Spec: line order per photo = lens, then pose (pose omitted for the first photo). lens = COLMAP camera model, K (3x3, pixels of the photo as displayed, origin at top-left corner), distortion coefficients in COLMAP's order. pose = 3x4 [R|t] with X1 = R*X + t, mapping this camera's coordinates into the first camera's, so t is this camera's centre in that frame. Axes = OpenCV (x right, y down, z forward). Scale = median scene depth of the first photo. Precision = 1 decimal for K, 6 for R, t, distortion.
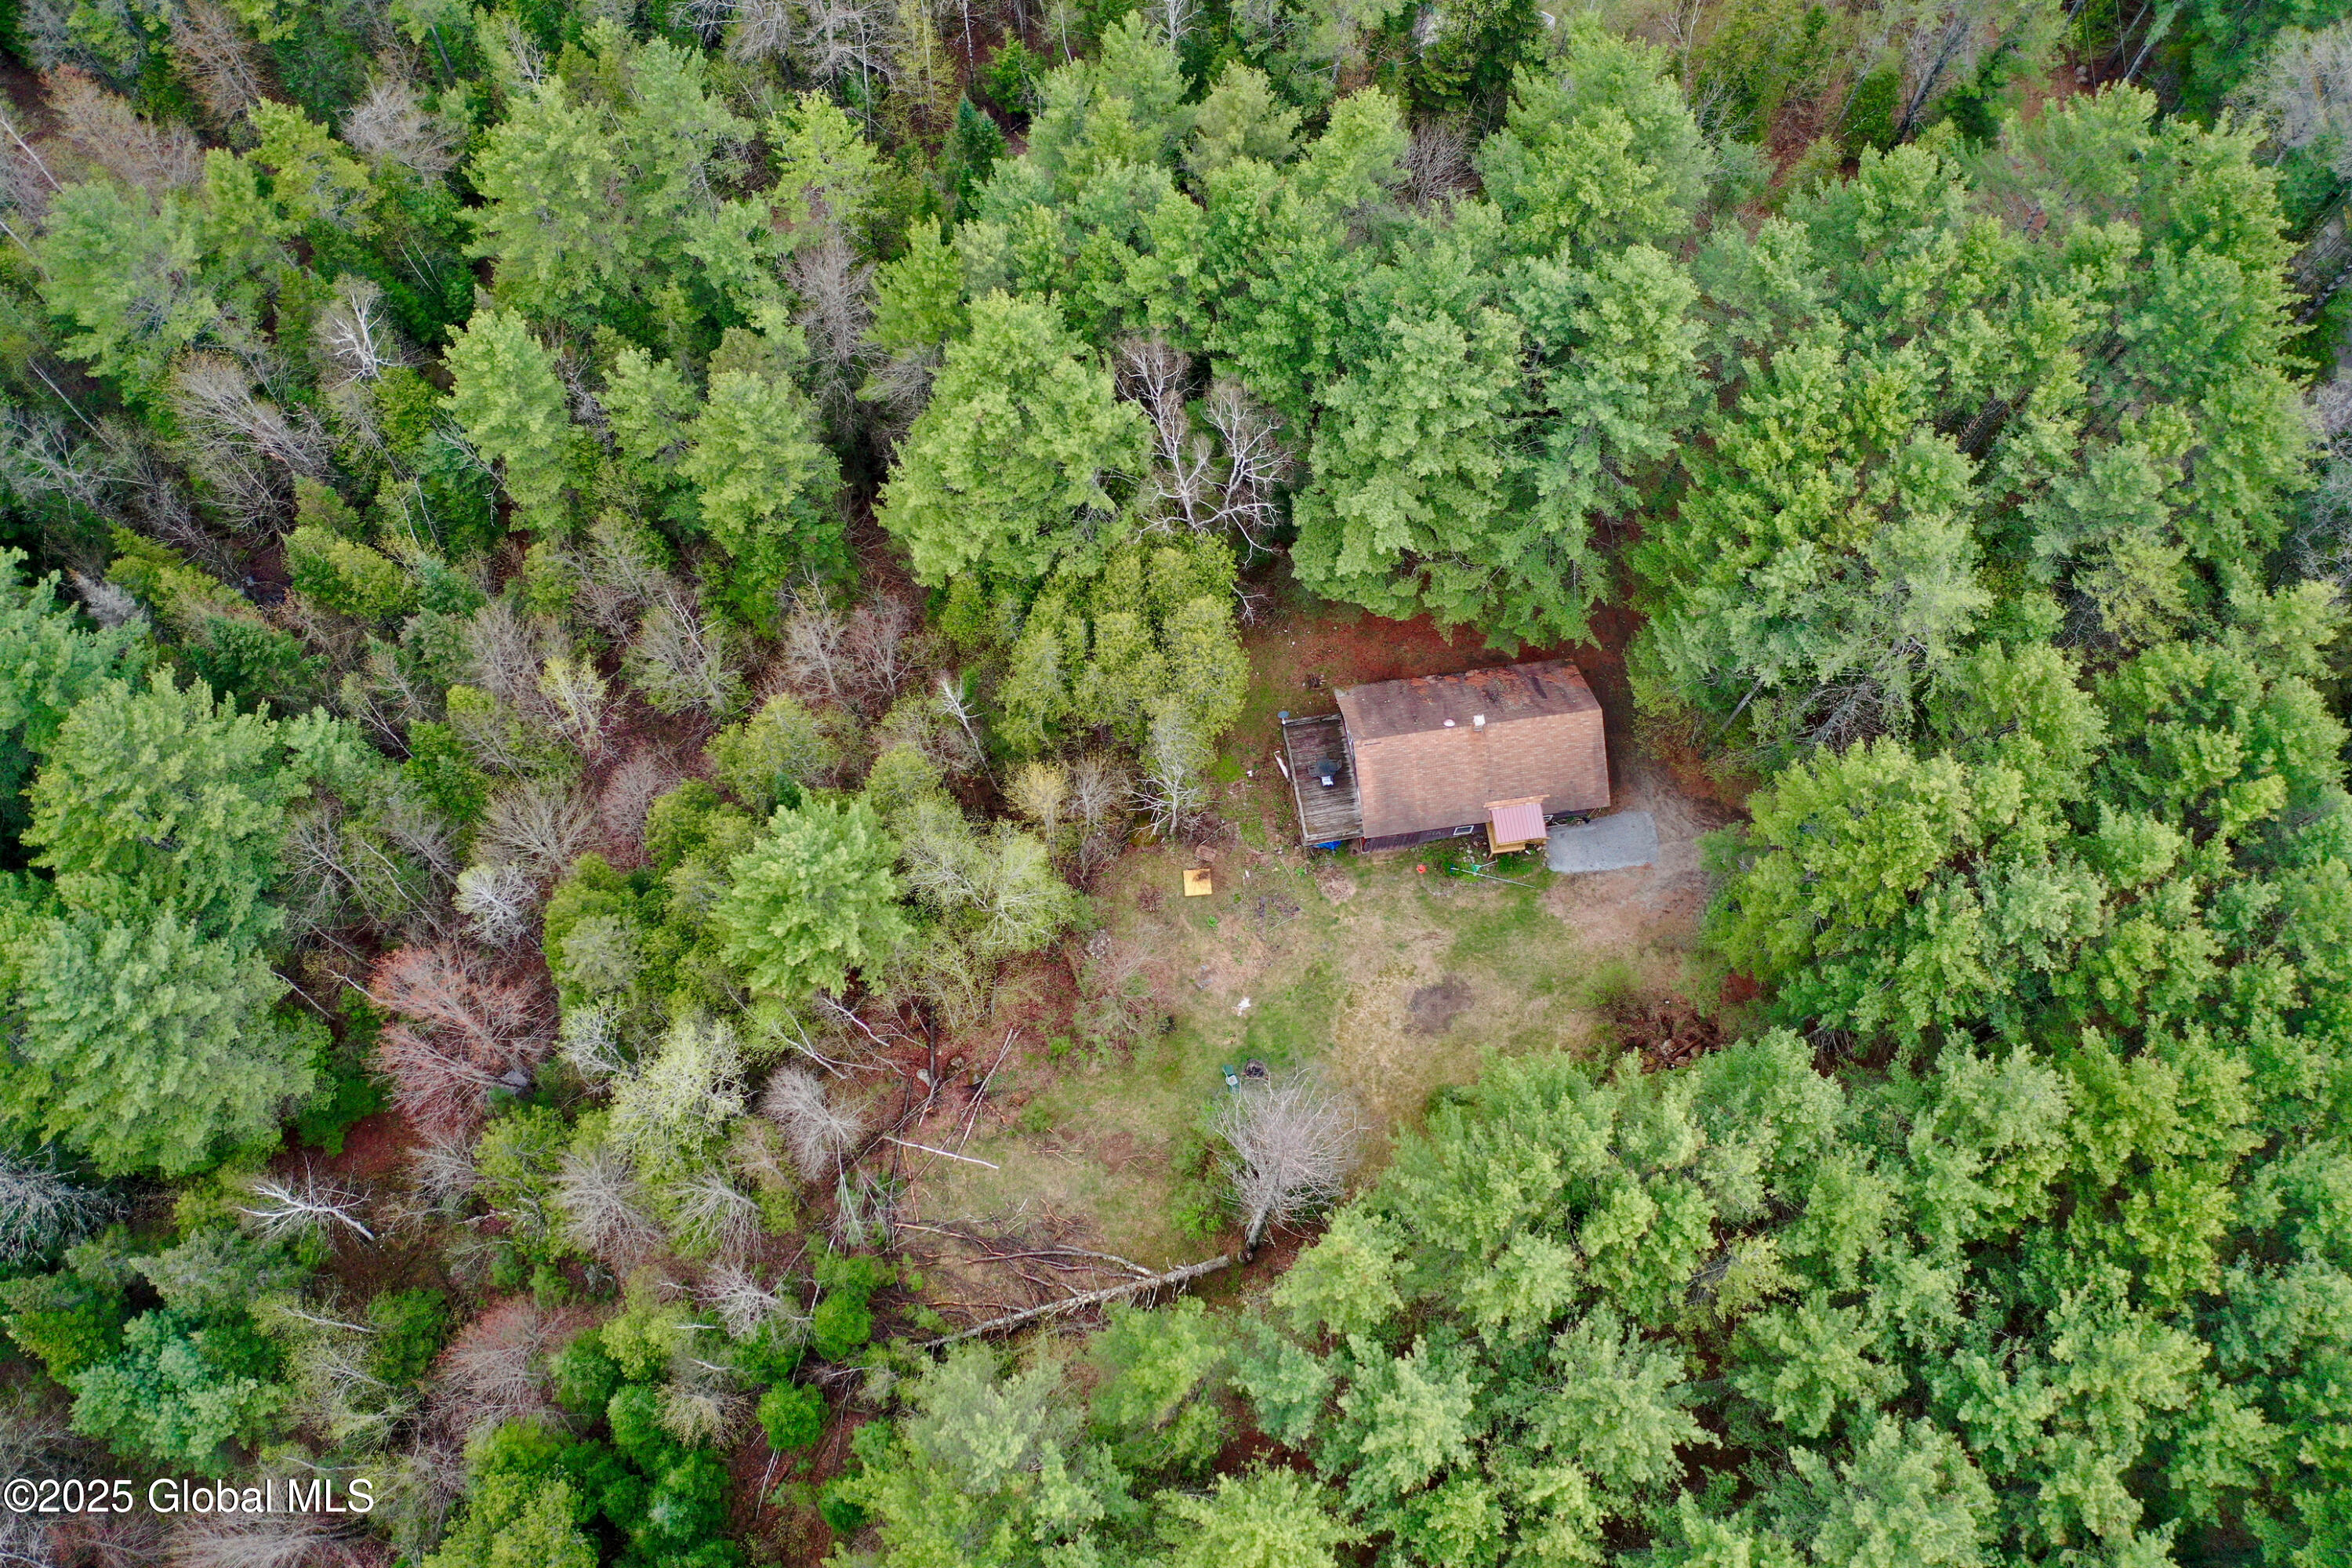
lens RADIAL K [[1877.1, 0, 1176.0], [0, 1877.1, 784.0], [0, 0, 1]] dist [0.016643, 0.006846]
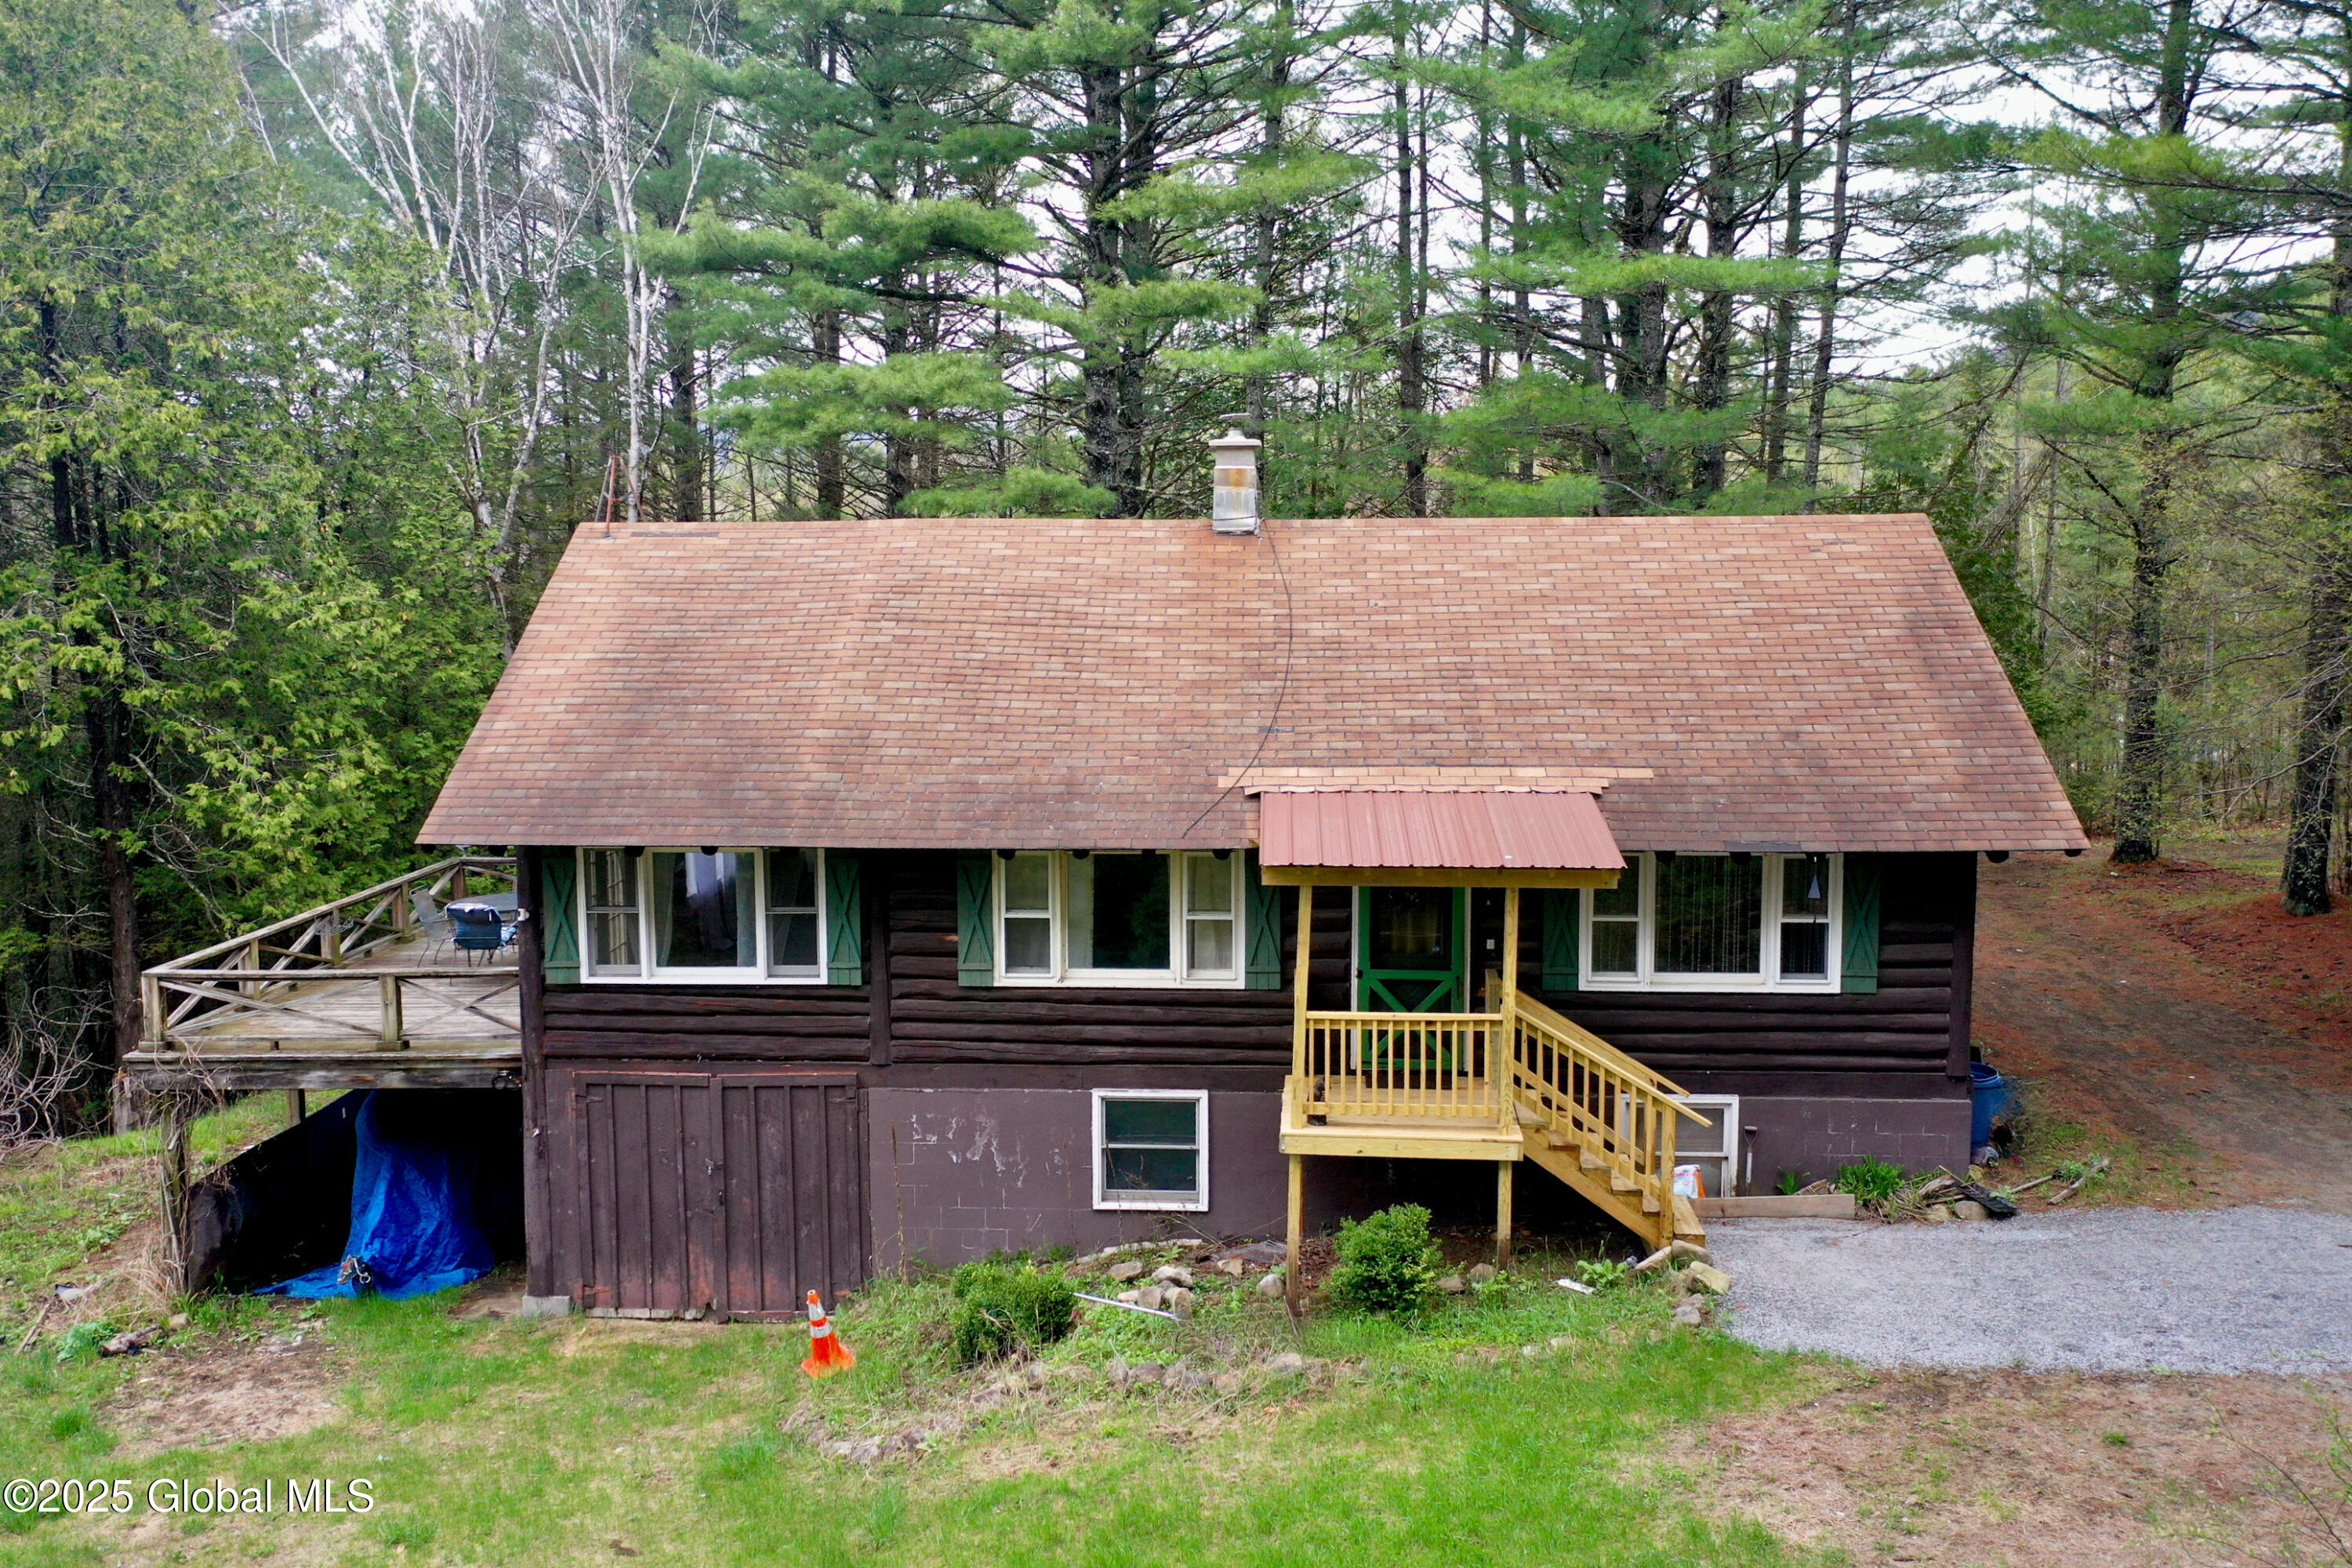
lens RADIAL K [[2066.2, 0, 1176.0], [0, 2066.2, 784.0], [0, 0, 1]] dist [0.006269, 0.013672]
pose [[0.978986, -0.002879, -0.203907, 0.193263], [-0.175342, 0.498649, -0.848884, 0.156723], [0.104122, 0.866799, 0.487666, 0.905891]]
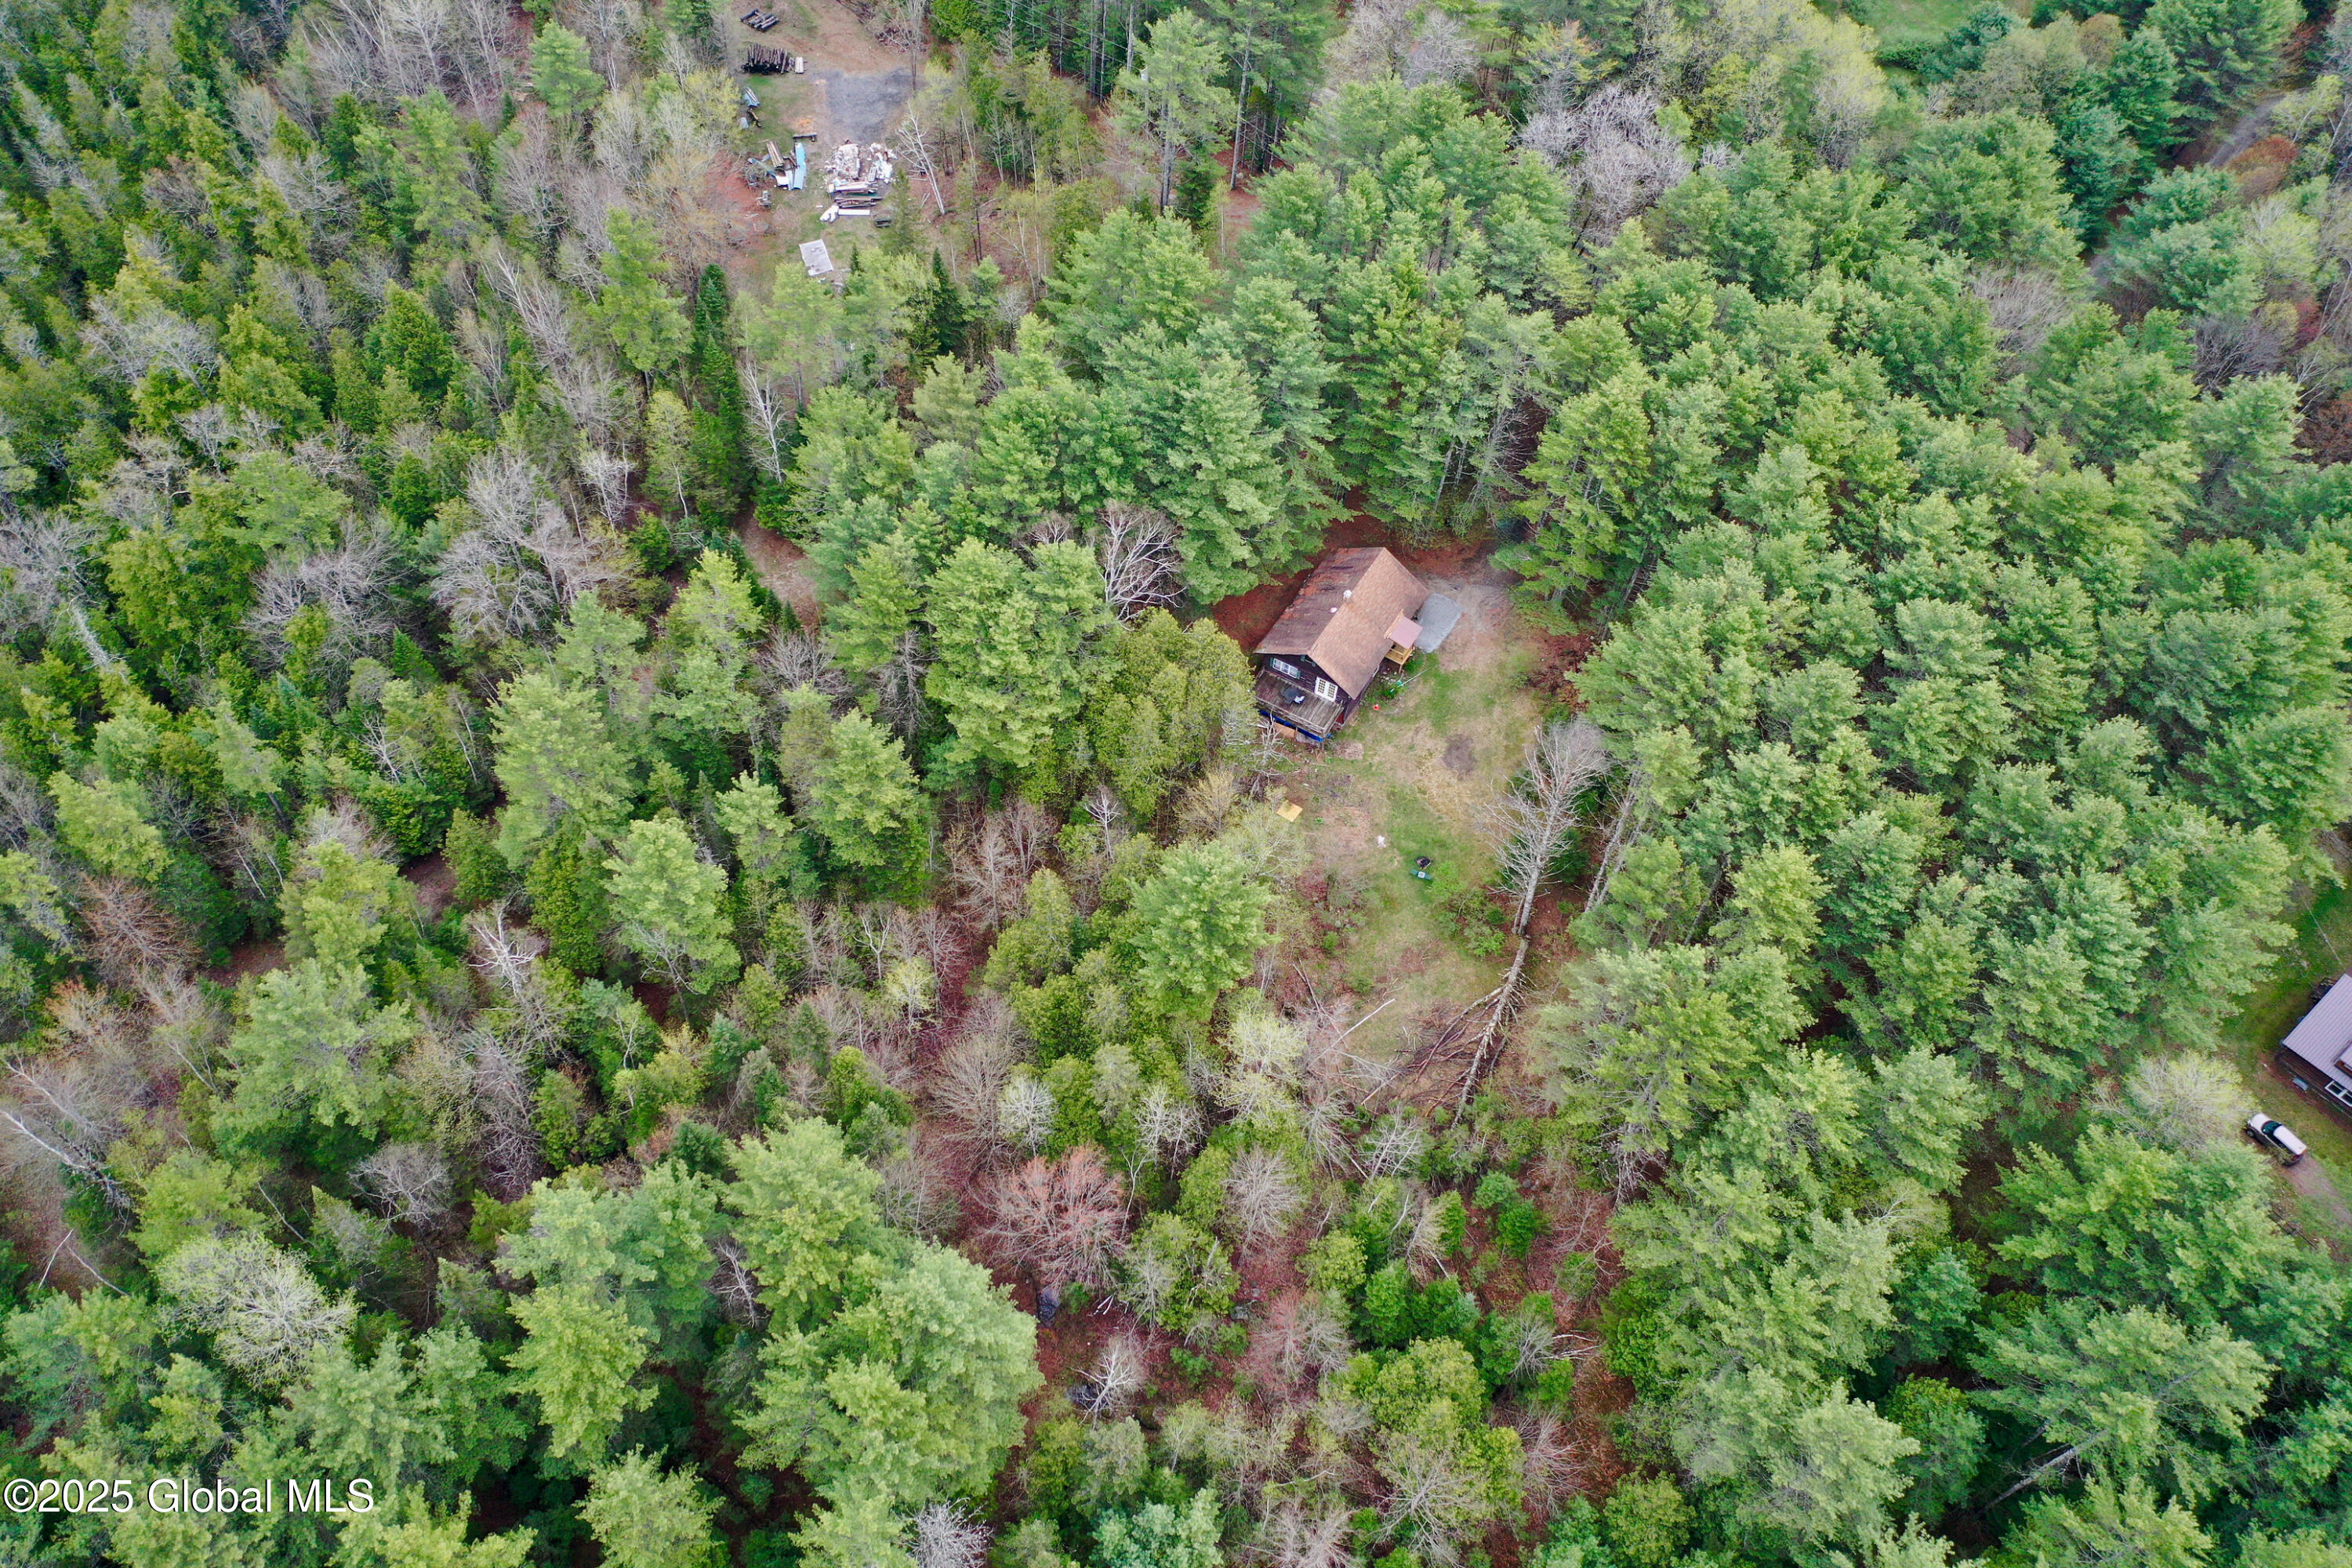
lens RADIAL K [[1877.1, 0, 1176.0], [0, 1877.1, 784.0], [0, 0, 1]] dist [0.016643, 0.006846]
pose [[0.625855, -0.613384, 0.481732, -0.719235], [0.701609, 0.712549, -0.004234, -0.015535], [-0.340660, 0.340637, 0.876309, -0.206680]]
